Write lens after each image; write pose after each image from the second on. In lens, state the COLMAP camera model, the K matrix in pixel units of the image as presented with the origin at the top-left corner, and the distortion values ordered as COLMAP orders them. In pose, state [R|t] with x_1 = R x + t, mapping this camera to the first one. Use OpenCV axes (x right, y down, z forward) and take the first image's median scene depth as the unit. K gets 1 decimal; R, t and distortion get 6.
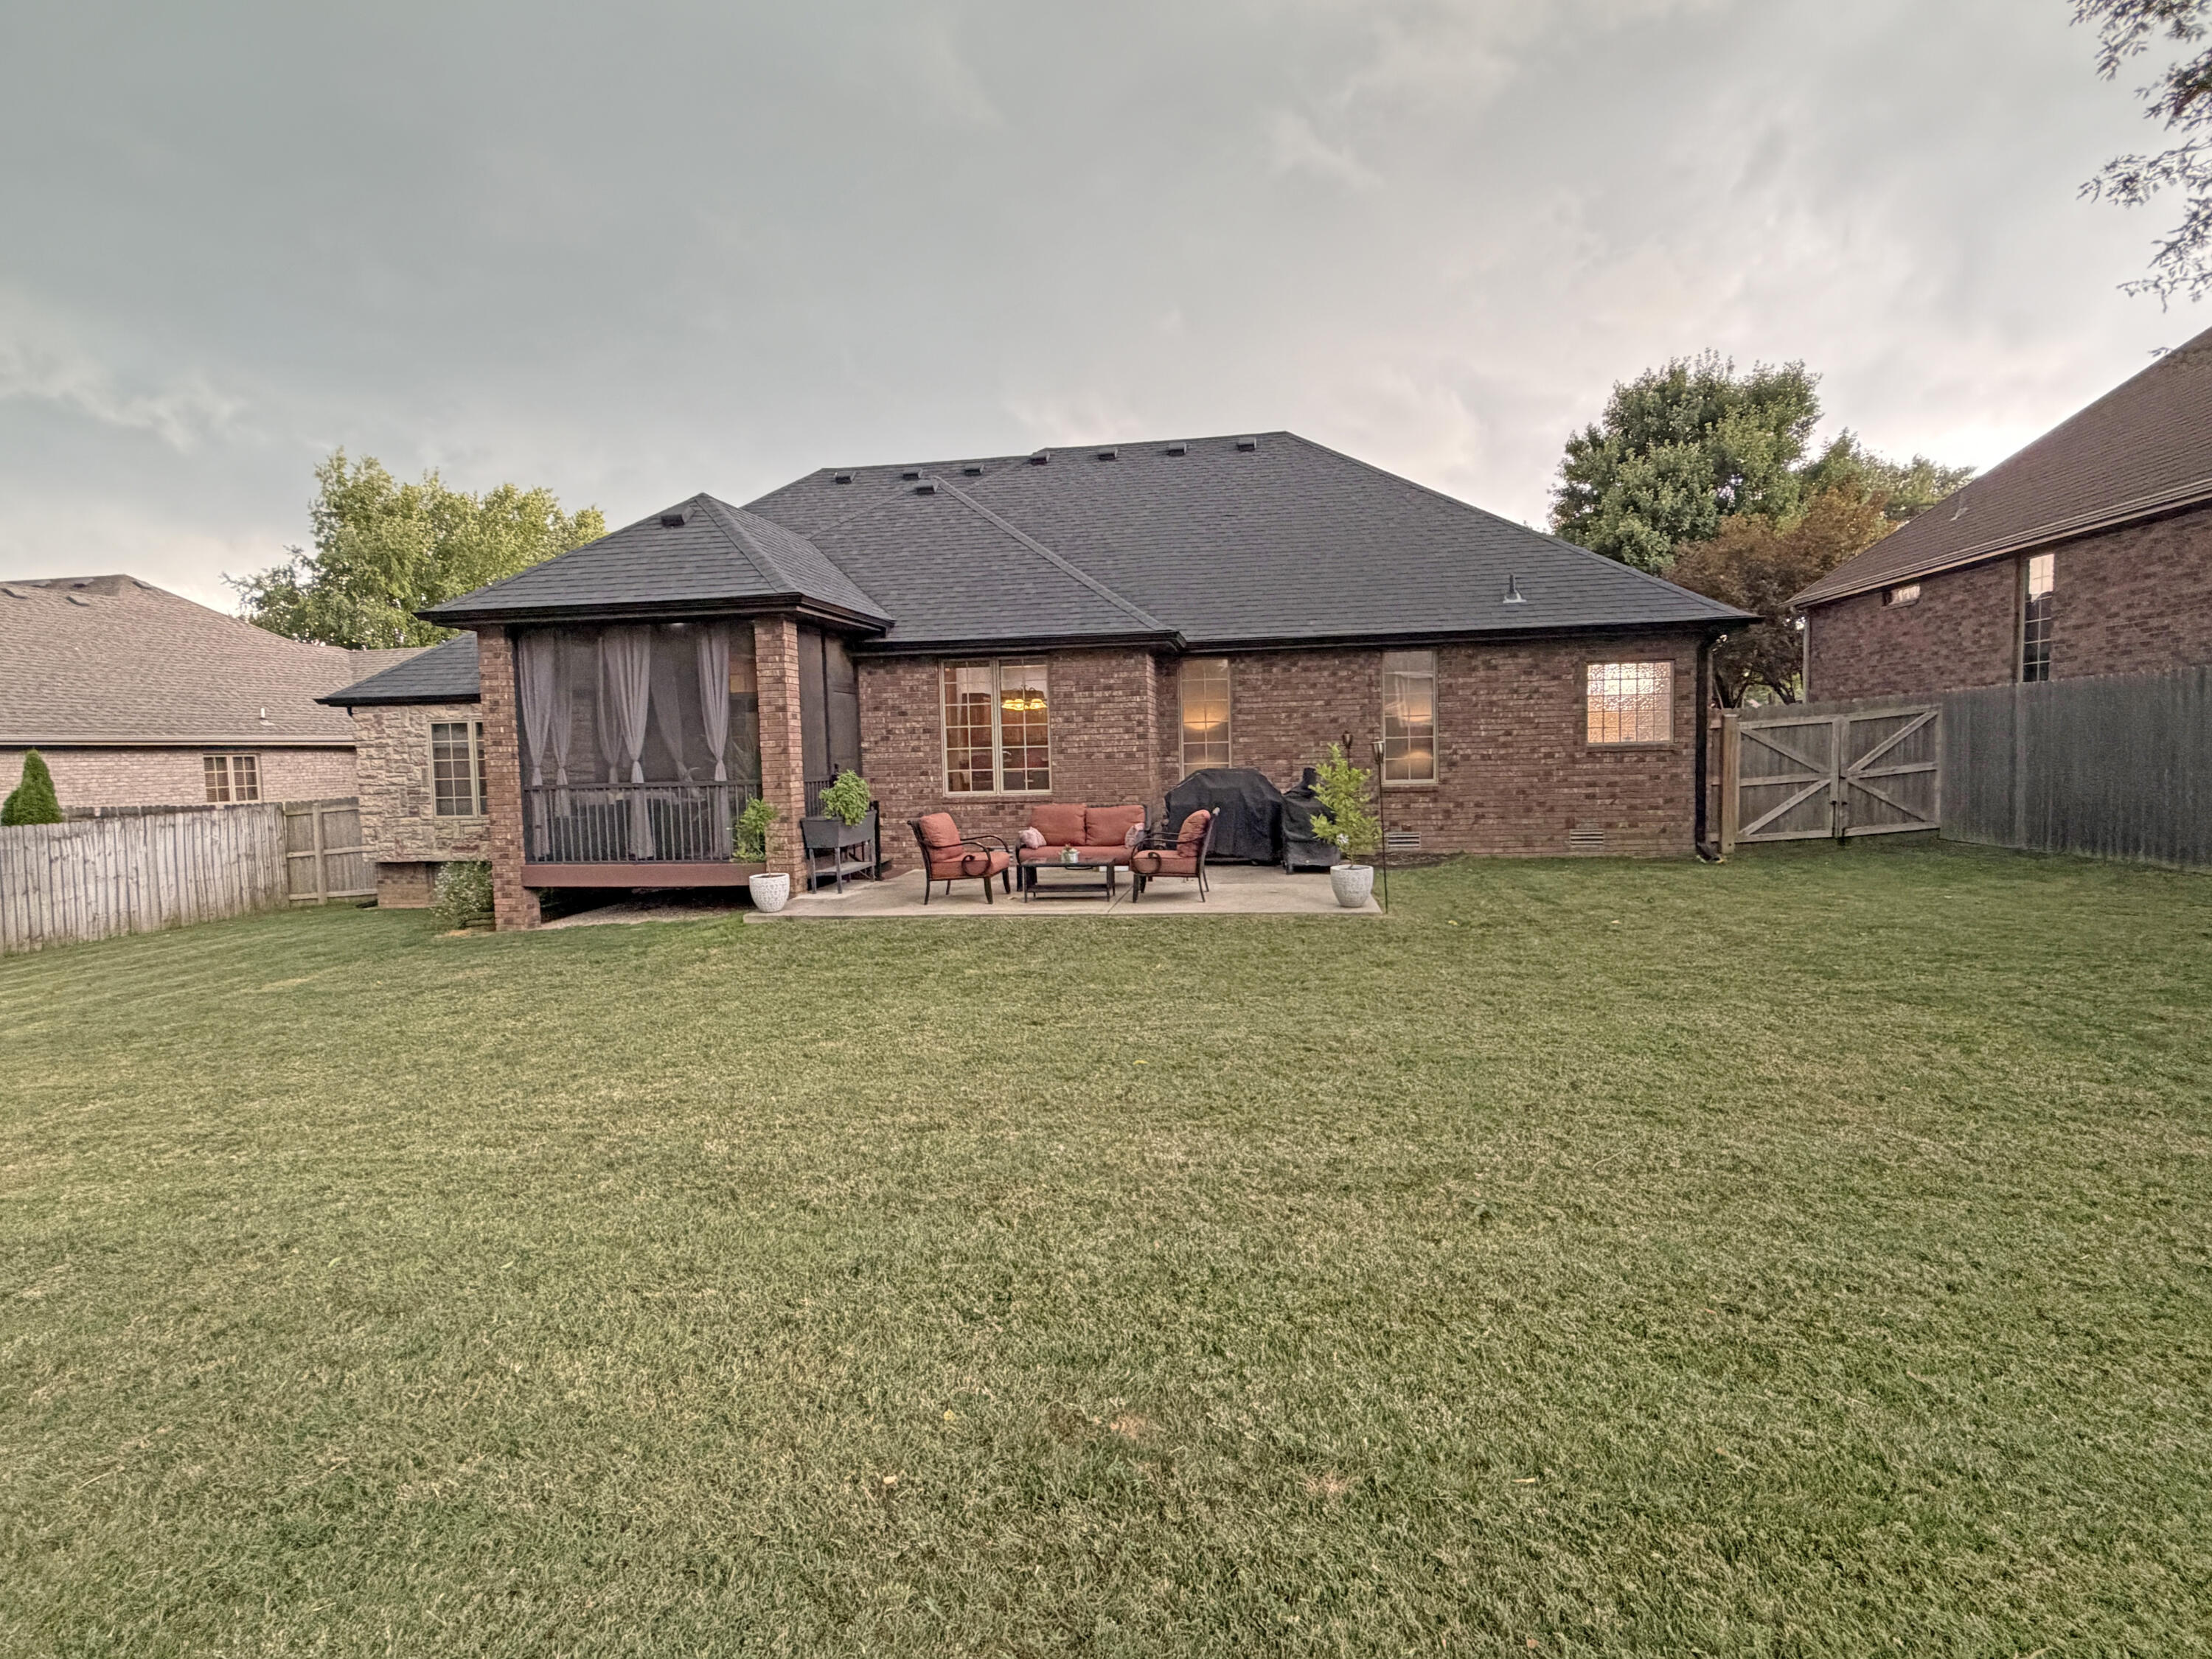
lens RADIAL K [[1100.9, 0, 1106.6], [0, 1100.9, 826.9], [0, 0, 1]] dist [-0.000242, -0.000987]
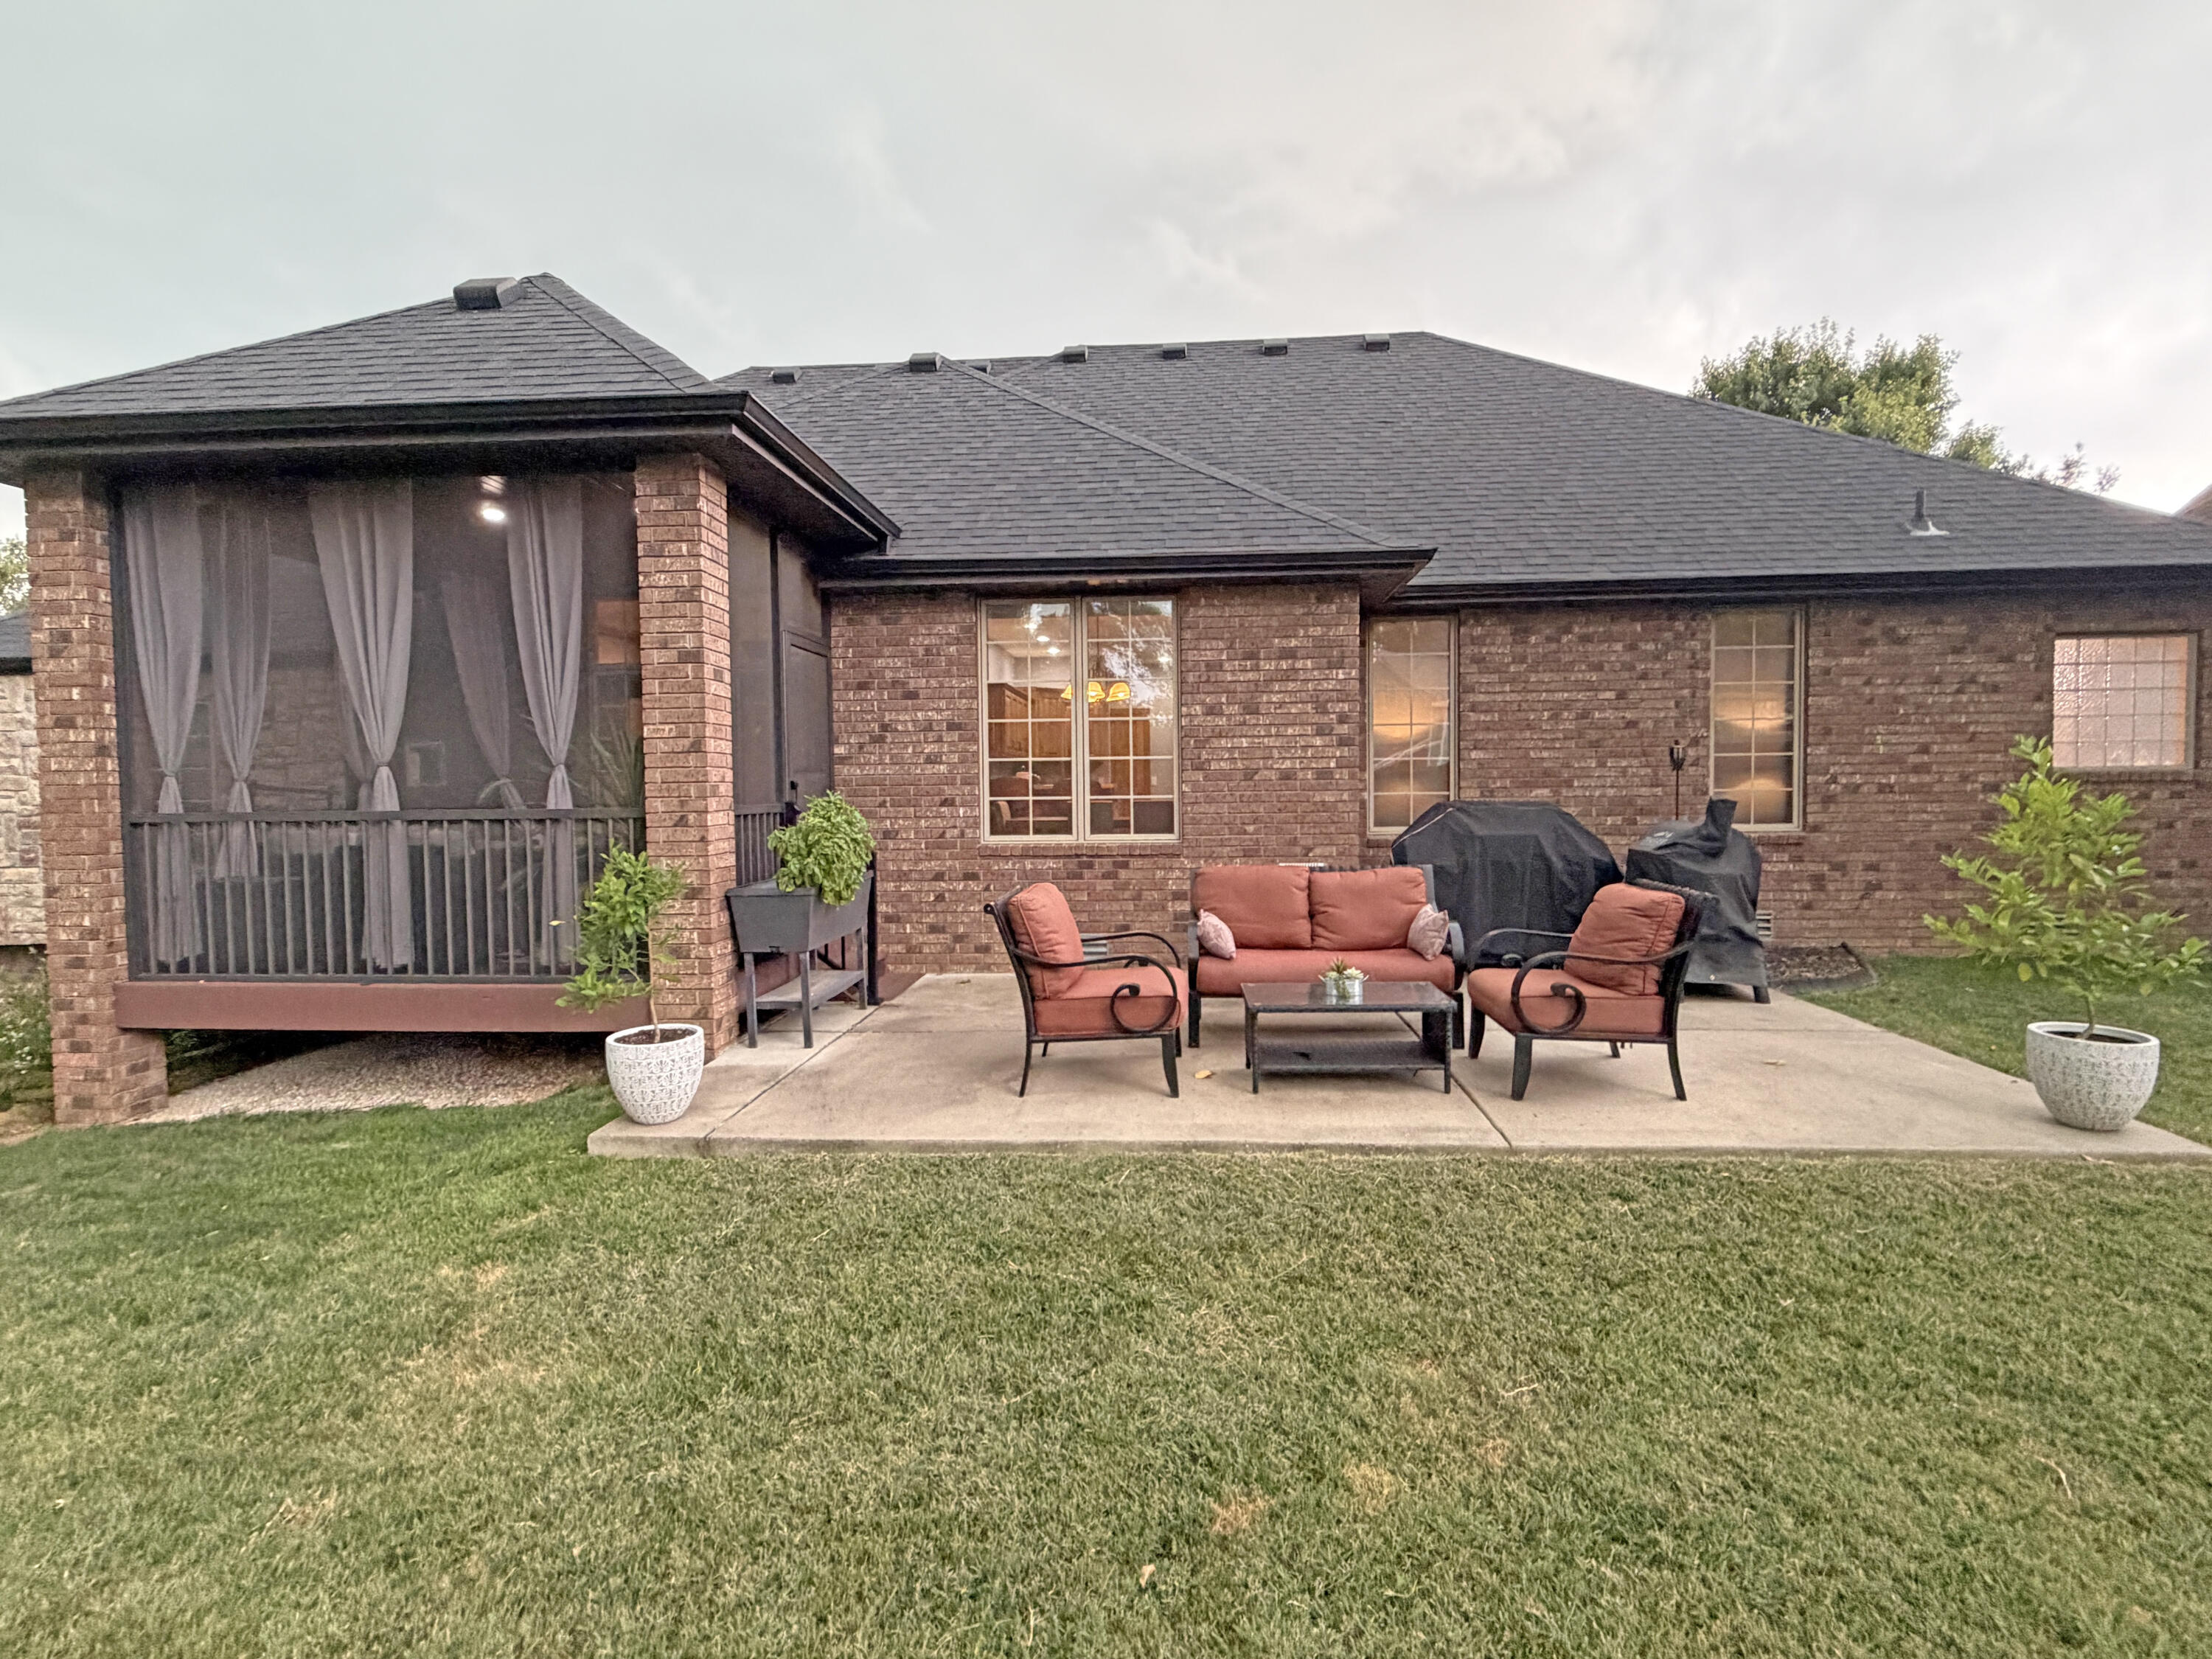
lens RADIAL K [[1100.9, 0, 1106.3], [0, 1100.9, 834.3], [0, 0, 1]] dist [-0.000242, -0.000987]
pose [[0.996294, 0.011332, 0.085266, -0.137627], [-0.008529, 0.999413, -0.033168, -0.015191], [-0.085592, 0.032318, 0.995806, 0.452584]]
